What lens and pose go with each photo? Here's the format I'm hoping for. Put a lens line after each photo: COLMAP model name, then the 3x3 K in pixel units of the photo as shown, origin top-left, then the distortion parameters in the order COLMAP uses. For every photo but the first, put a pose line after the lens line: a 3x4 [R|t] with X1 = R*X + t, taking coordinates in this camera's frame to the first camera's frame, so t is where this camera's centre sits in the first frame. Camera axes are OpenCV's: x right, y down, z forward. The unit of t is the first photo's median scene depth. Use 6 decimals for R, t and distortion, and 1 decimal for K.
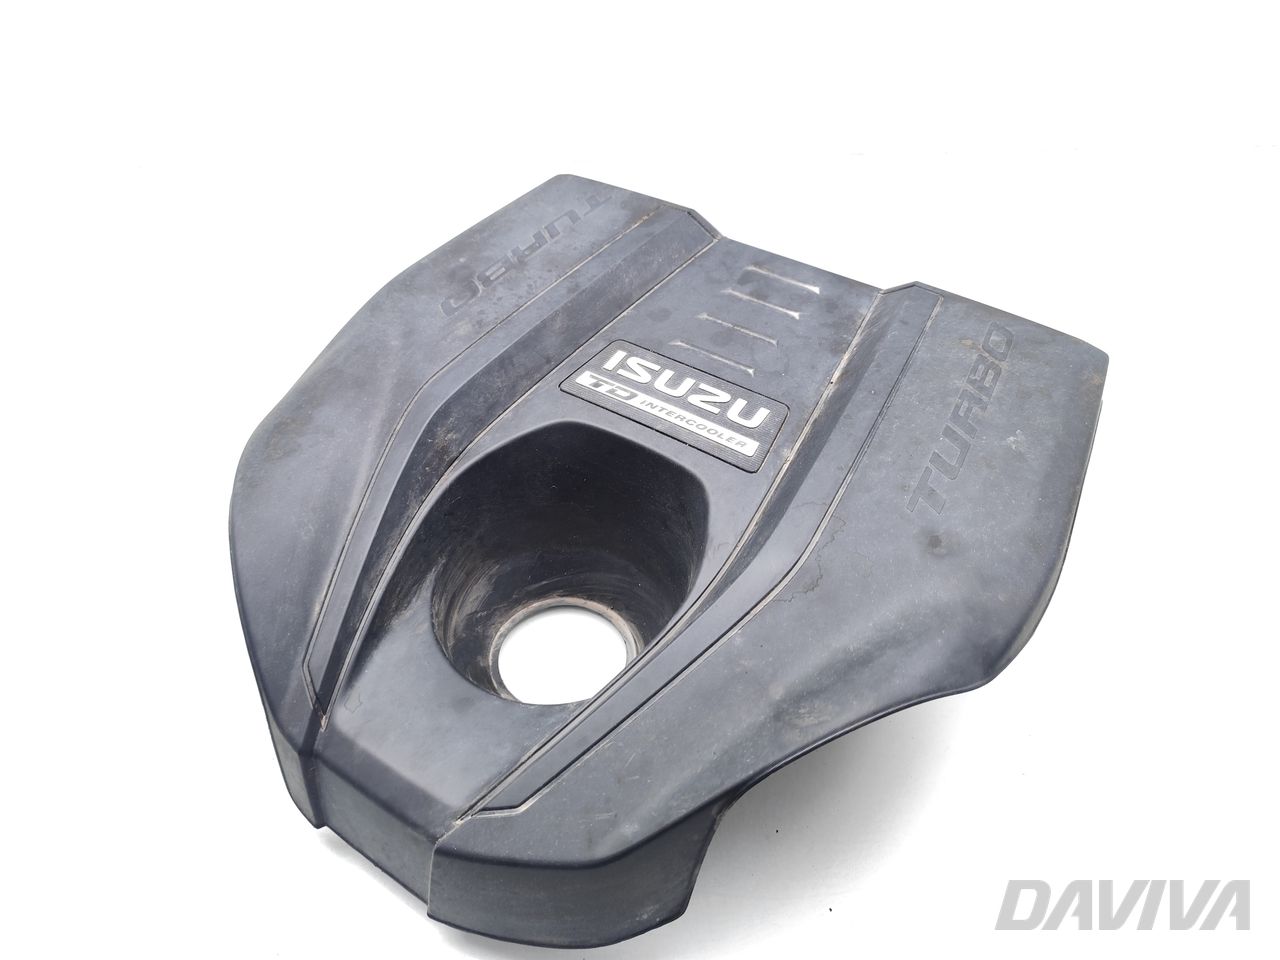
lens RADIAL K [[879.1, 0, 644.3], [0, 879.1, 482.2], [0, 0, 1]] dist [0.091877, -0.316218]
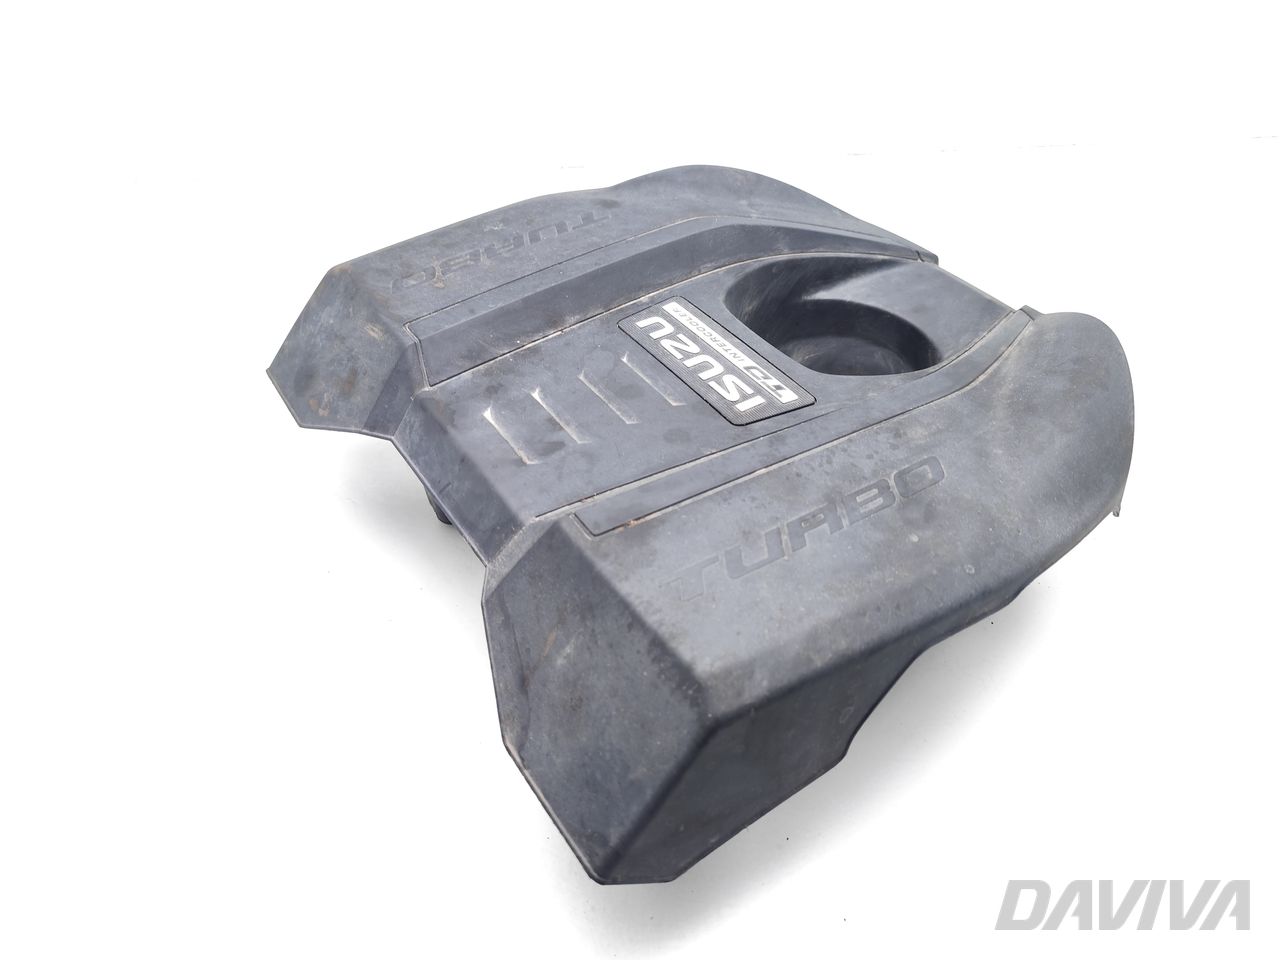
lens RADIAL K [[879.1, 0, 644.3], [0, 879.1, 482.2], [0, 0, 1]] dist [0.091877, -0.316218]
pose [[-0.927844, -0.262128, 0.265320, -0.198558], [0.271078, 0.014644, 0.962446, -1.067134], [-0.256169, 0.964922, 0.057470, 1.060927]]
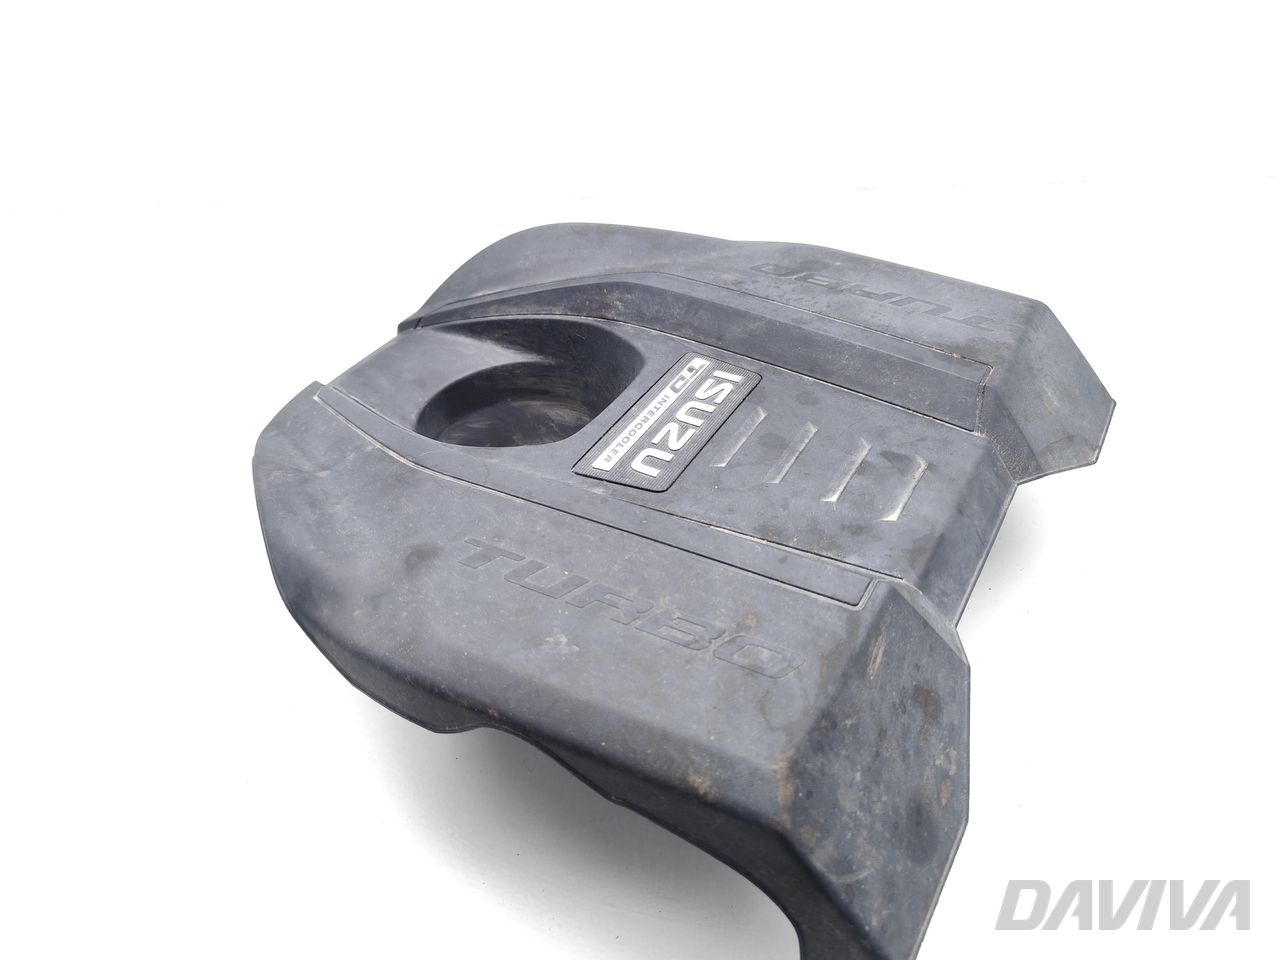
lens RADIAL K [[879.1, 0, 644.3], [0, 879.1, 482.2], [0, 0, 1]] dist [0.091877, -0.316218]
pose [[0.028630, 0.673847, -0.738316, 0.785018], [-0.708556, 0.534674, 0.460512, -0.469085], [0.705073, 0.509954, 0.492766, 0.506145]]
